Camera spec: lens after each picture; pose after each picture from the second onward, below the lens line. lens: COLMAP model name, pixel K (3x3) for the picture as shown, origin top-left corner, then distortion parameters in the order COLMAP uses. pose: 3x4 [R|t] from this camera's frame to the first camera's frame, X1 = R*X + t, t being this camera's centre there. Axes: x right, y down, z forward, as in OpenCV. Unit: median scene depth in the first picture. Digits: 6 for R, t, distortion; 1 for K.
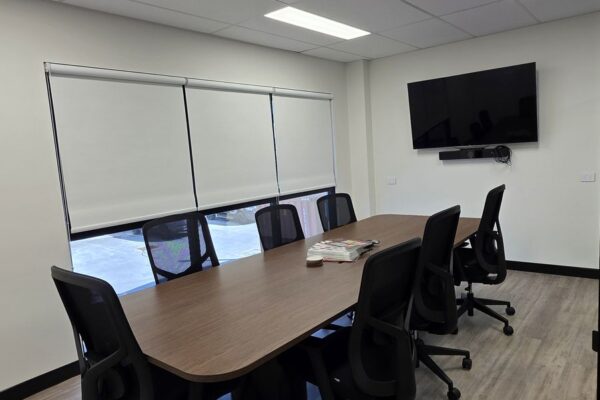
lens RADIAL K [[432.3, 0, 301.9], [0, 432.3, 202.9], [0, 0, 1]] dist [0.041762, -0.018609]
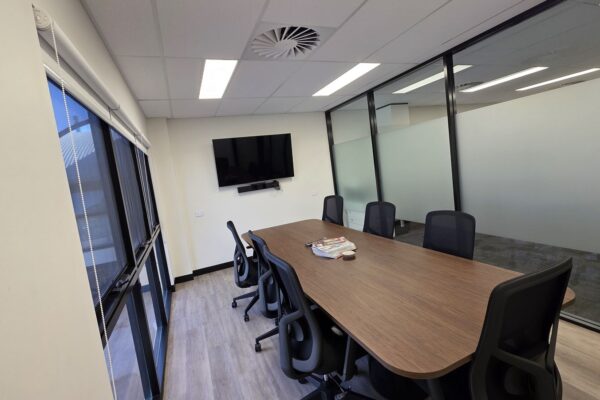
lens RADIAL K [[284.7, 0, 300.4], [0, 284.7, 196.1], [0, 0, 1]] dist [0.016915, 0.000459]
pose [[0.460137, -0.082667, 0.883991, -0.572869], [0.202860, 0.979107, -0.014031, -0.043041], [-0.864362, 0.185782, 0.467293, 0.494413]]
